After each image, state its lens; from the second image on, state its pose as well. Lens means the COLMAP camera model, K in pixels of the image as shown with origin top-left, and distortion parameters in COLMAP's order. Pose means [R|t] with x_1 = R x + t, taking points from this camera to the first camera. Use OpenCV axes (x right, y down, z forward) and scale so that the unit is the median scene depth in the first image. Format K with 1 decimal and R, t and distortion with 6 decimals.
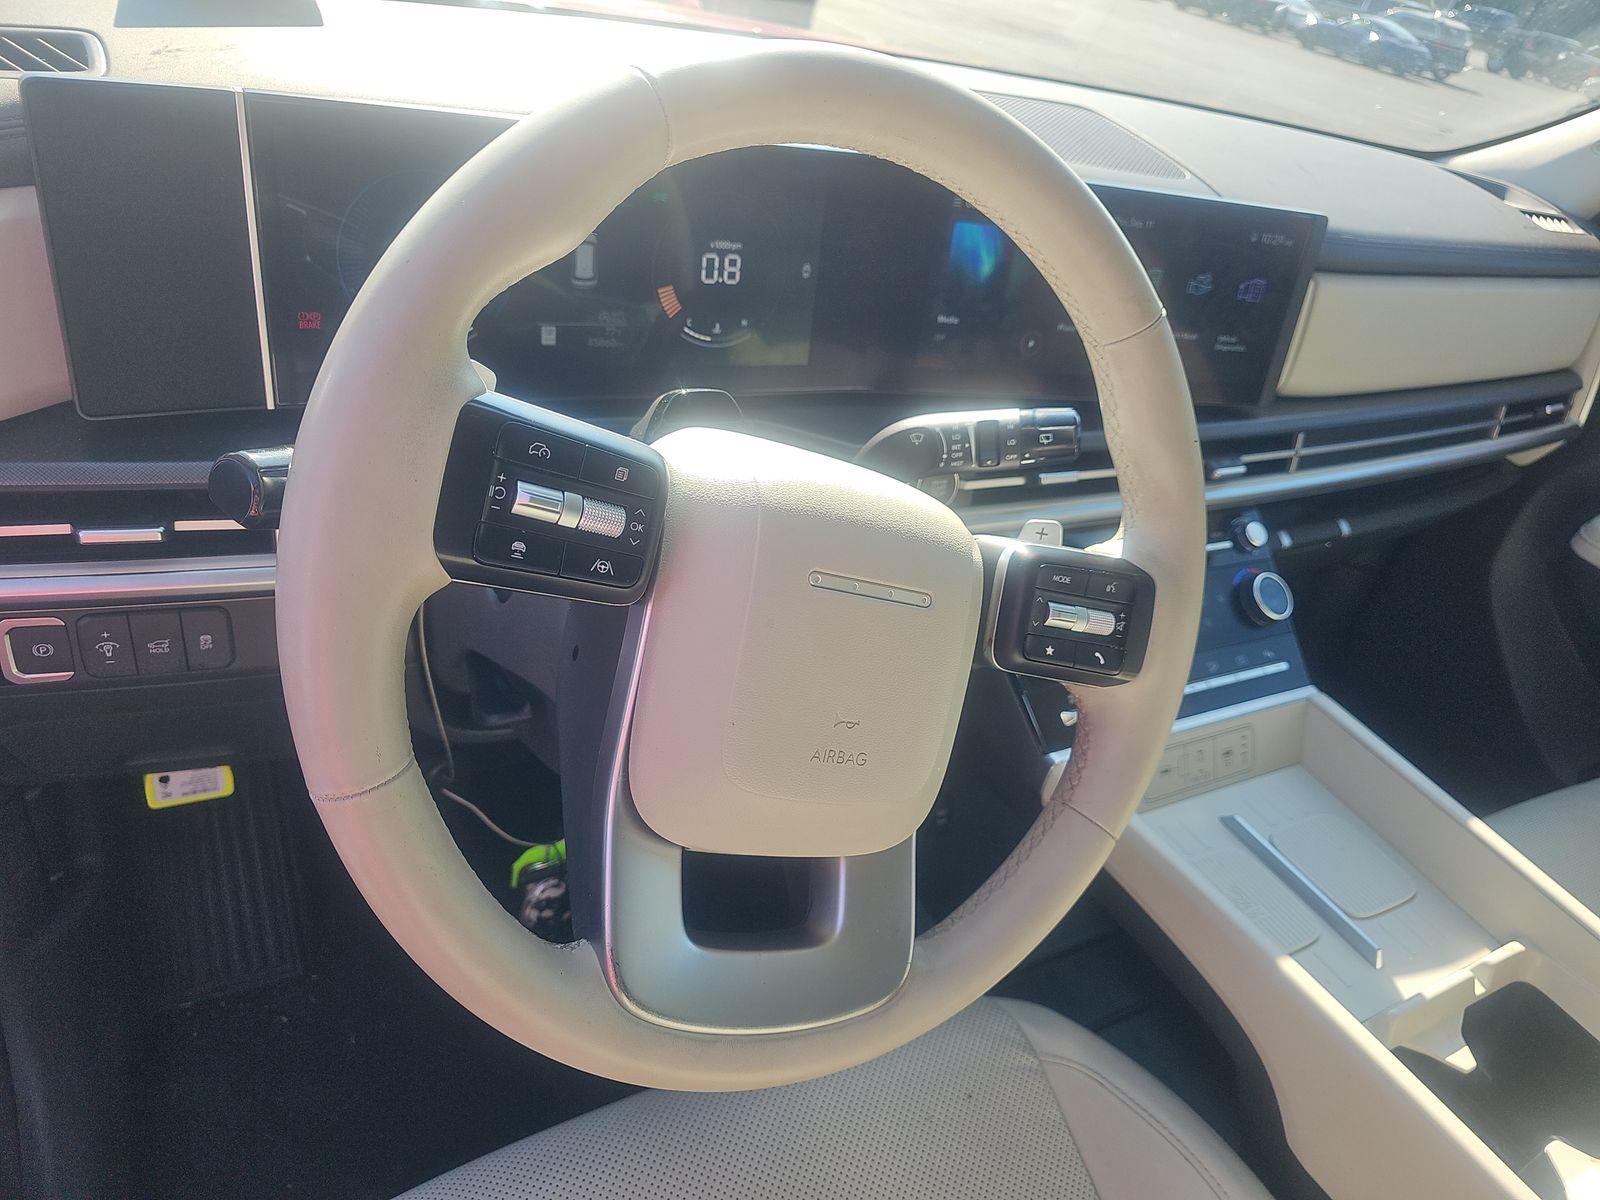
lens RADIAL K [[1087.2, 0, 800.0], [0, 1087.2, 600.0], [0, 0, 1]] dist [0.003244, 0.000109]
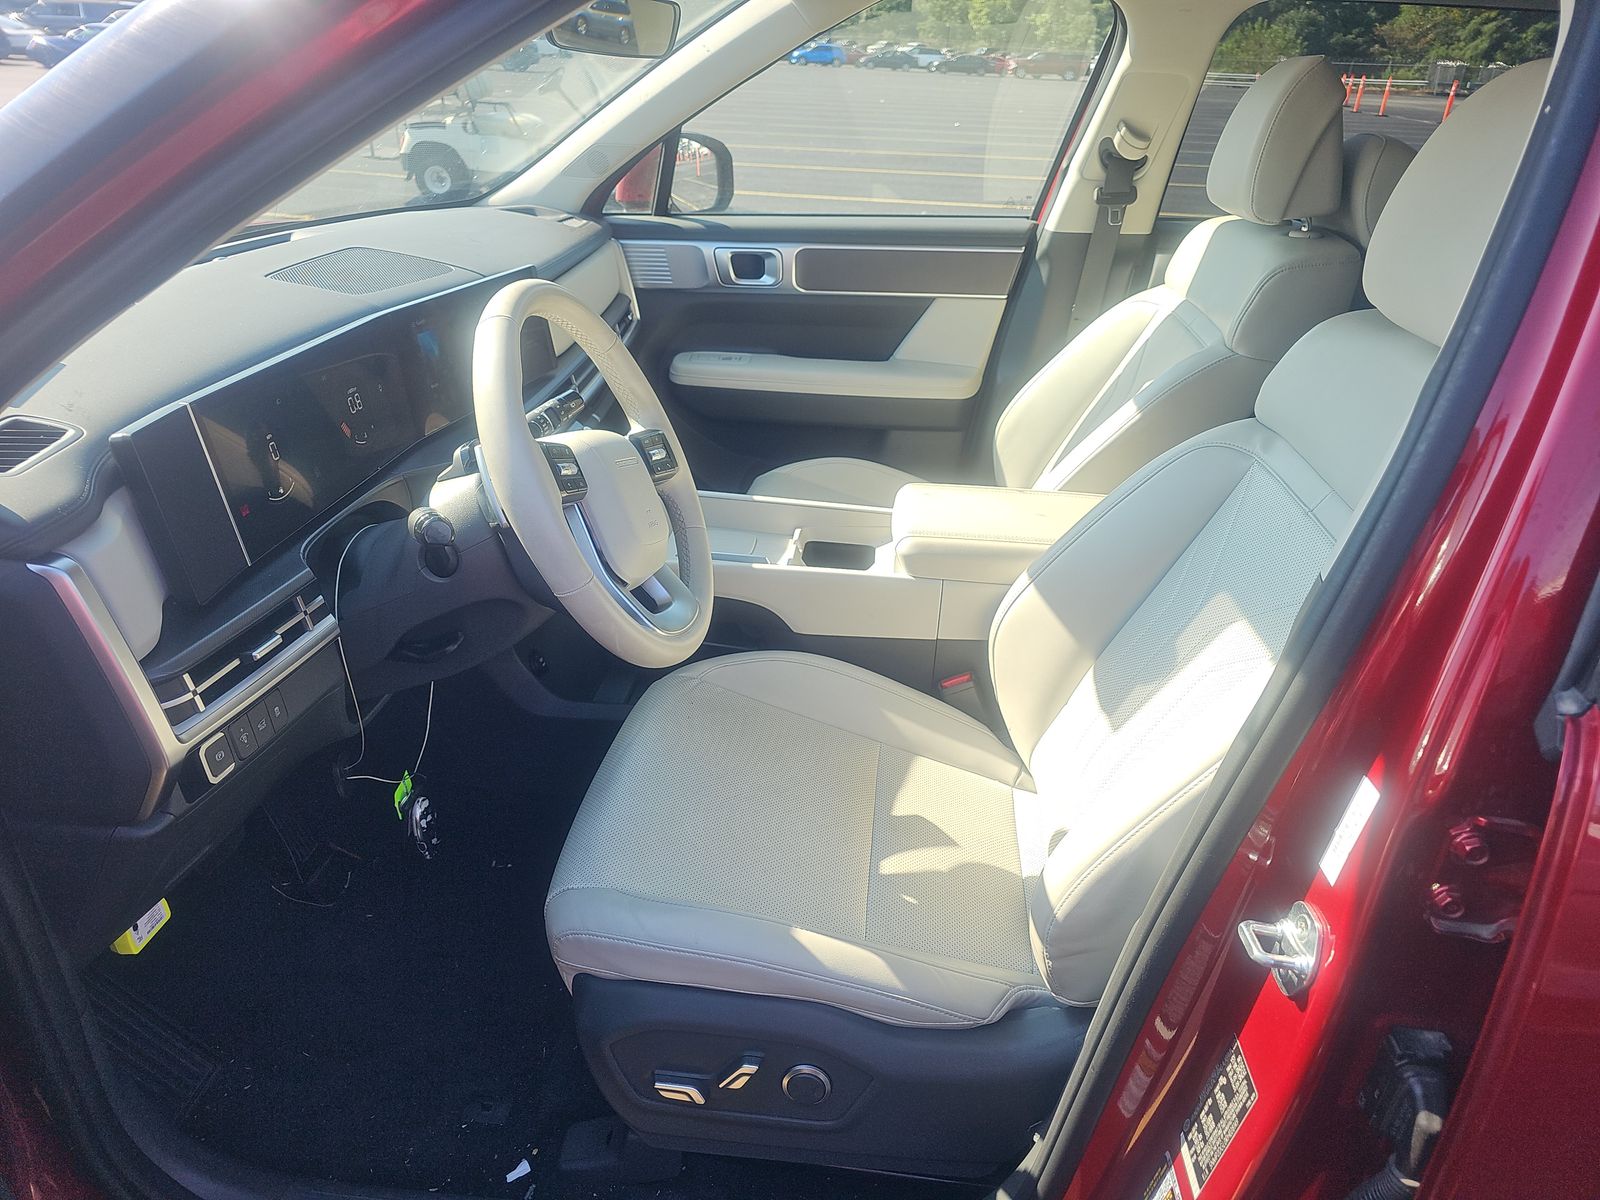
lens RADIAL K [[1087.2, 0, 800.0], [0, 1087.2, 600.0], [0, 0, 1]] dist [0.003244, 0.000109]
pose [[0.564678, -0.508184, 0.650298, -0.792906], [0.504274, 0.836201, 0.215580, -0.043879], [-0.653334, 0.206195, 0.728449, -0.560941]]
